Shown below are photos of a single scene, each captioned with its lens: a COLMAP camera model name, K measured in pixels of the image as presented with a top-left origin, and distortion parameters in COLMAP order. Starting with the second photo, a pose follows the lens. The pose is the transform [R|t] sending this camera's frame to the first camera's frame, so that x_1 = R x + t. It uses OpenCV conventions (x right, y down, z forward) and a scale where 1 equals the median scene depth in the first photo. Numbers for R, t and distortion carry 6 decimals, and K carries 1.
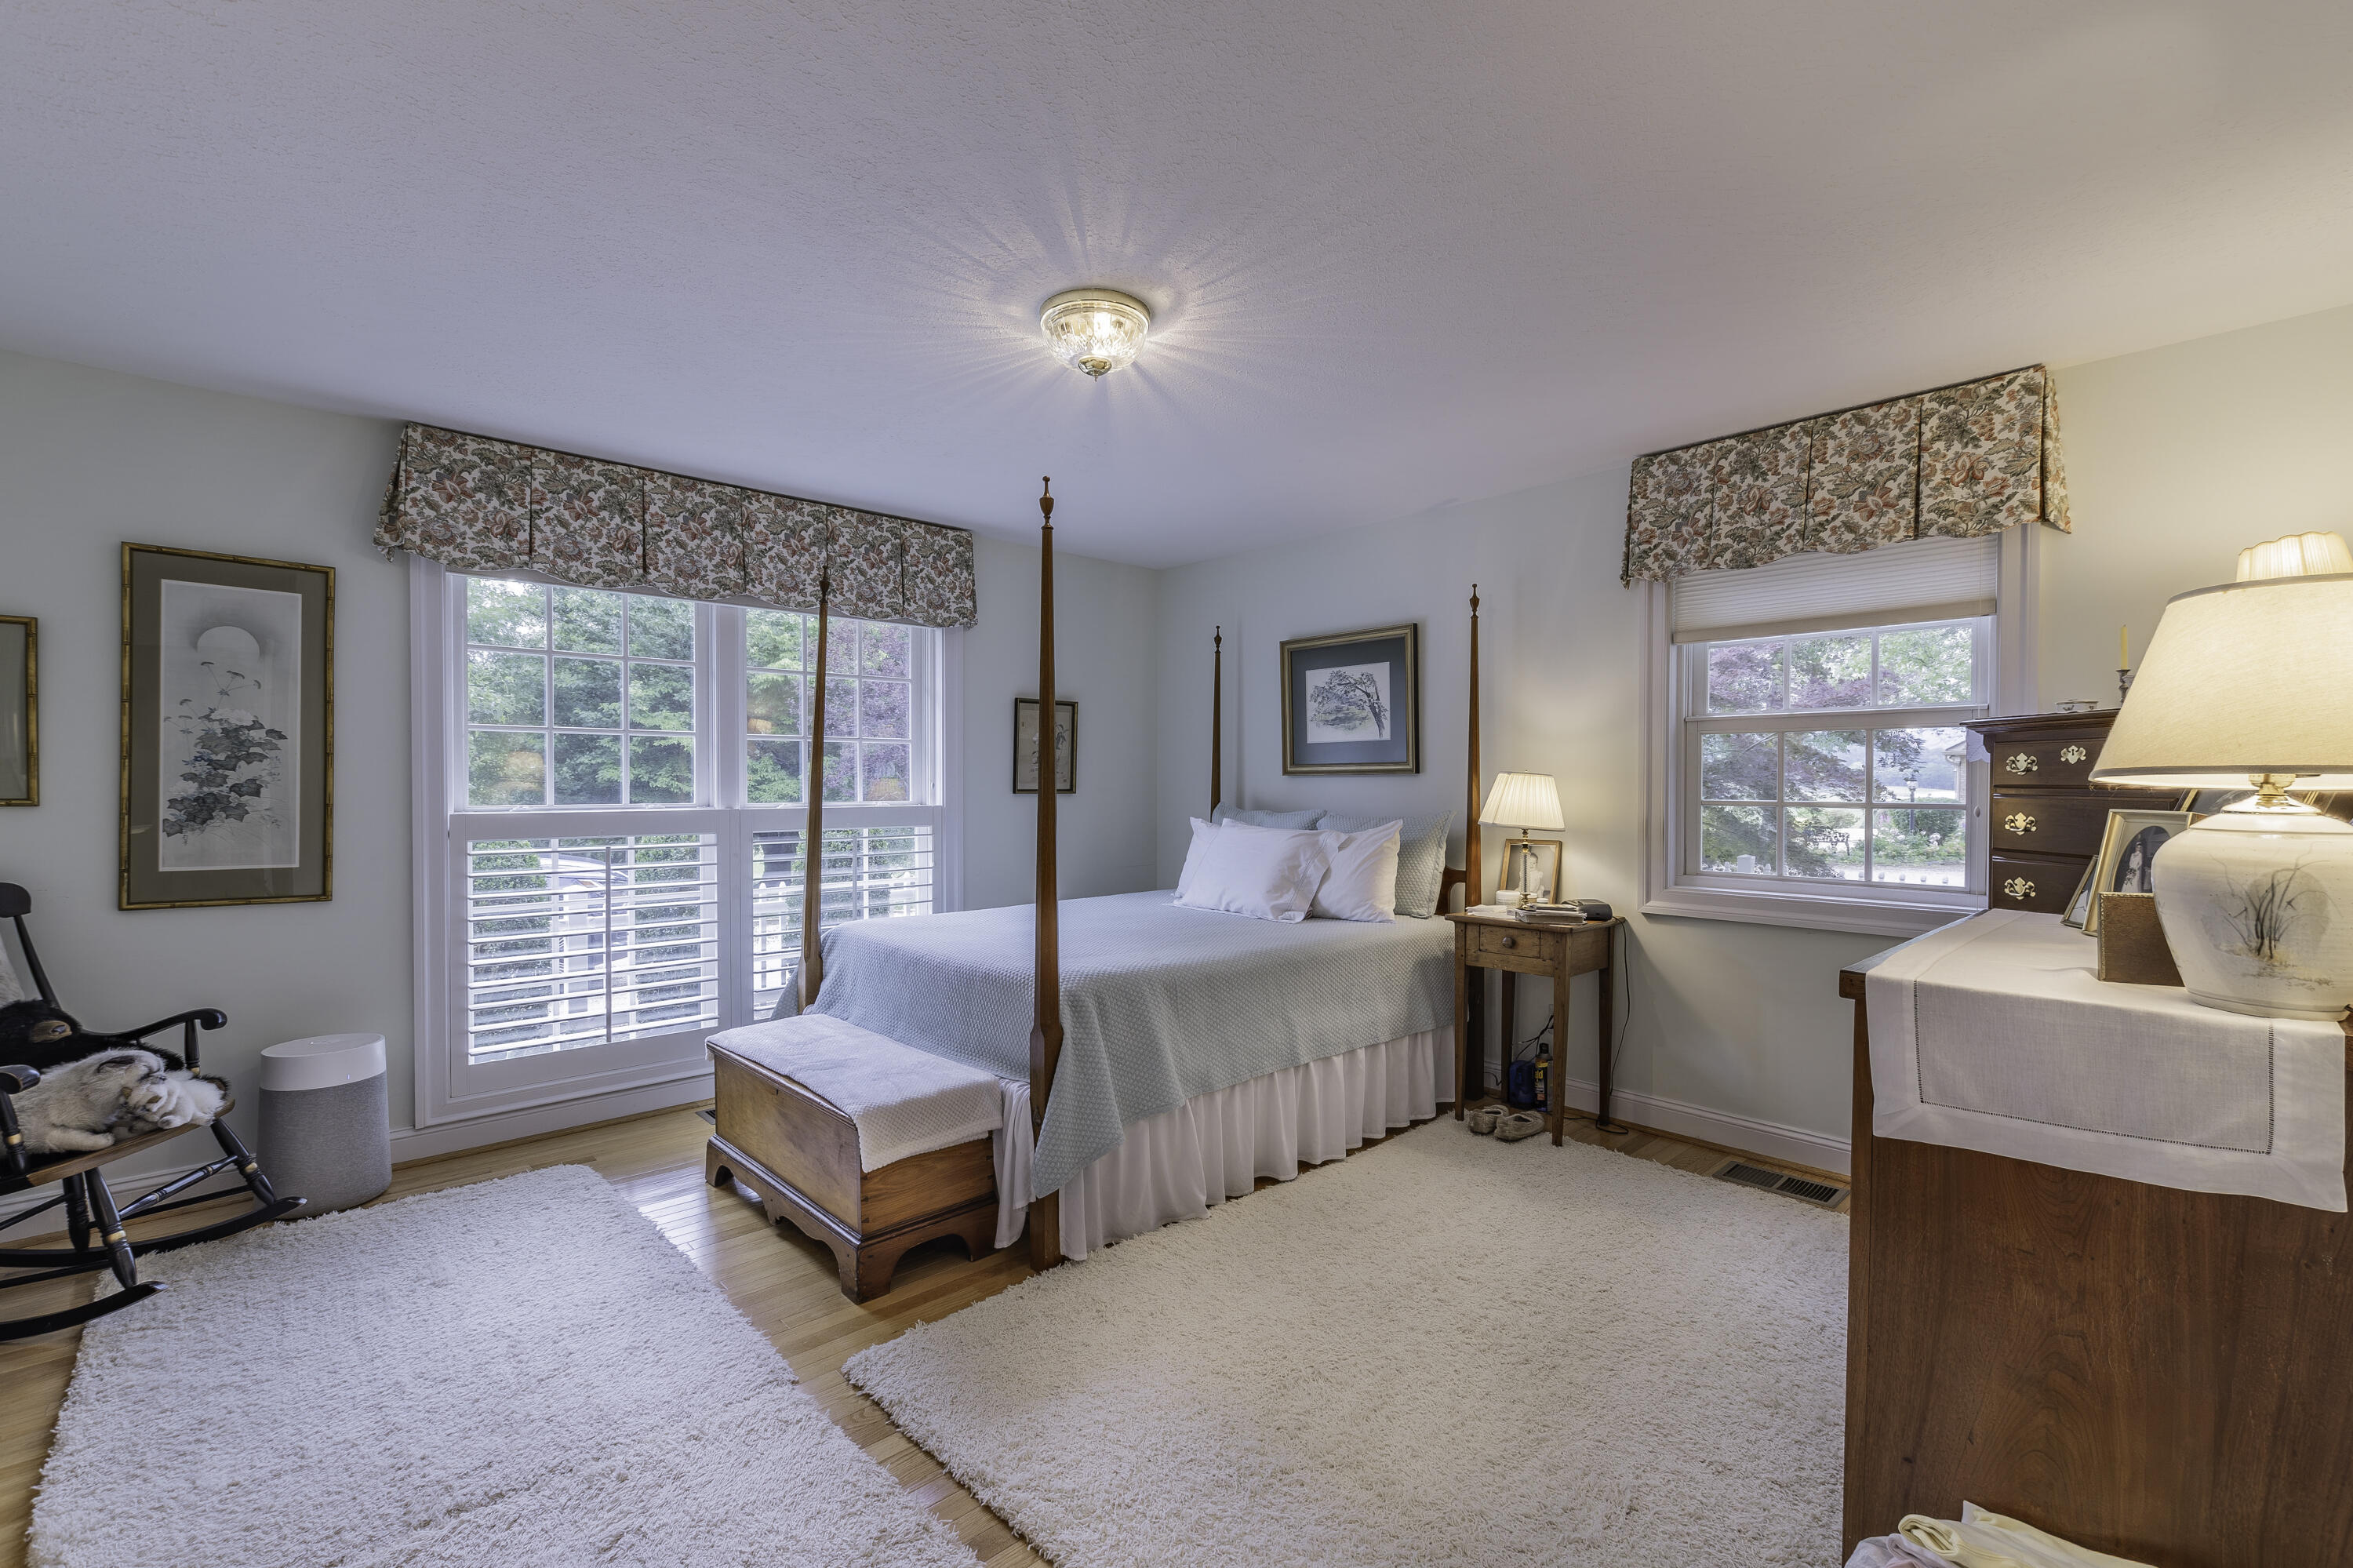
lens RADIAL K [[1012.2, 0, 1176.5], [0, 1012.2, 784.0], [0, 0, 1]] dist [0.012272, -0.005845]
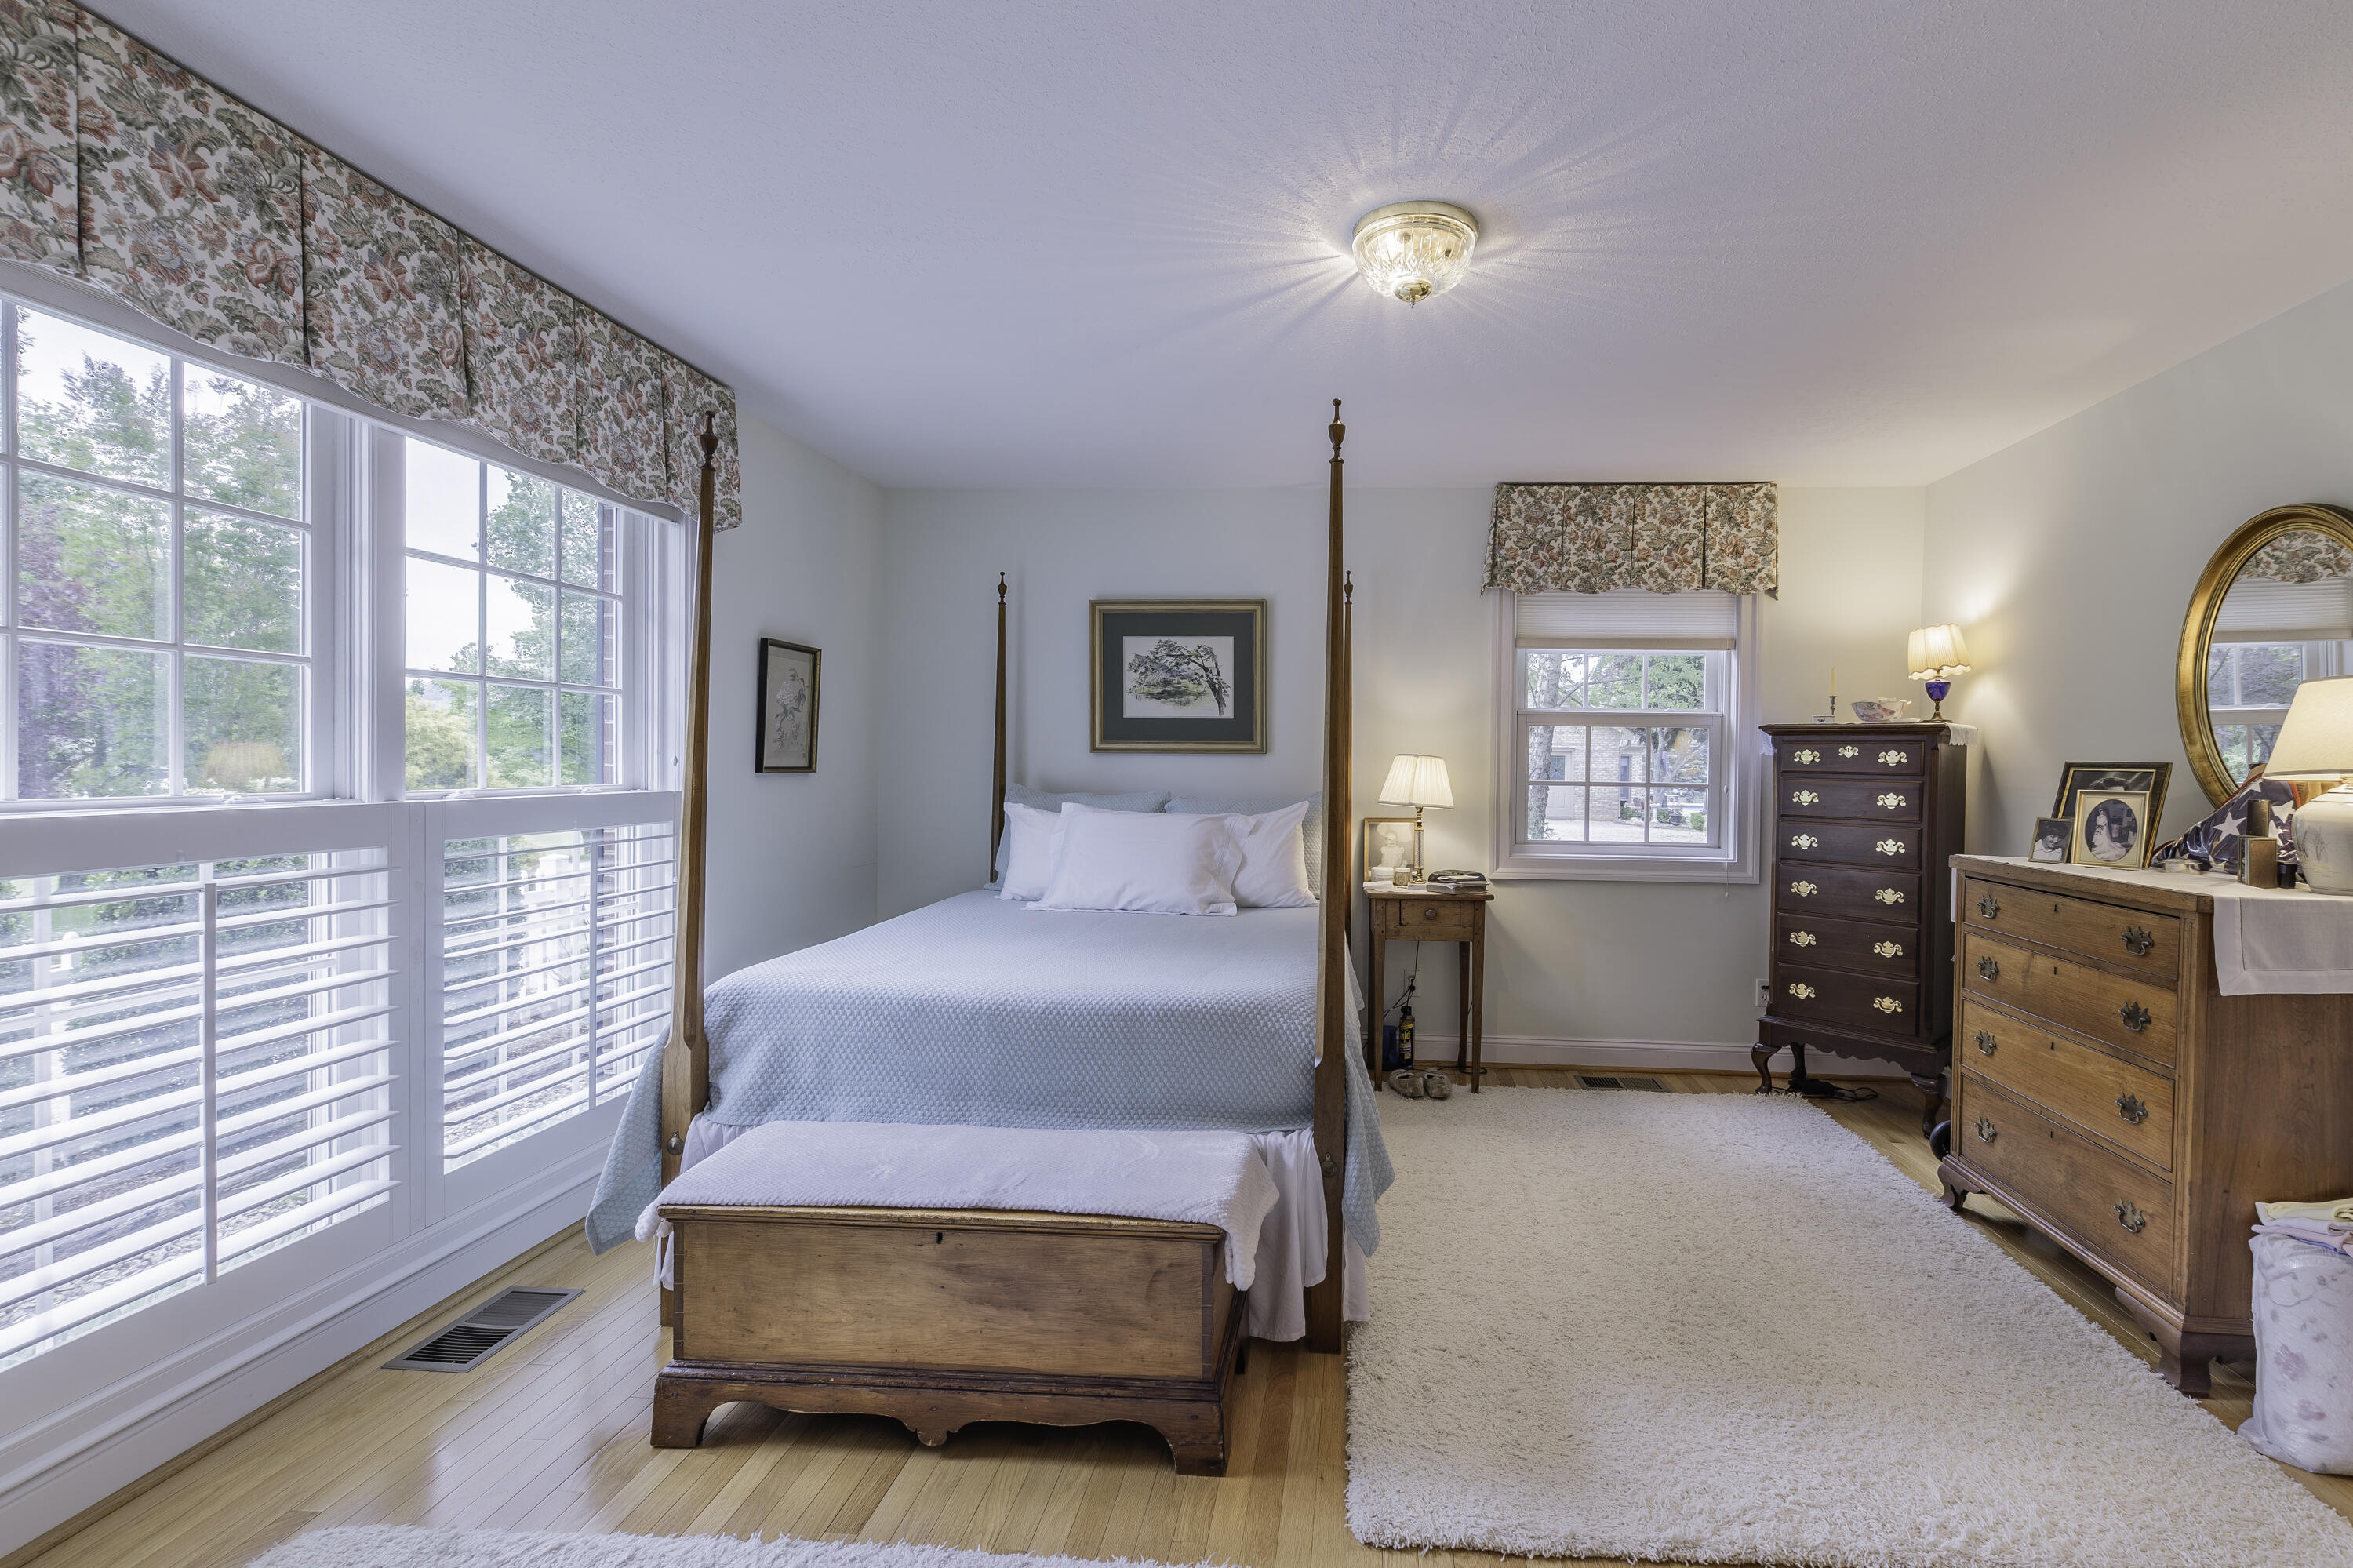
lens RADIAL K [[1069.0, 0, 1295.6], [0, 1069.0, 765.6], [0, 0, 1]] dist [0.006526, -0.001921]
pose [[0.728476, 0.006502, 0.685040, -0.550957], [-0.011304, 0.999933, 0.002529, -0.002111], [-0.684978, -0.009586, 0.728501, 0.275582]]
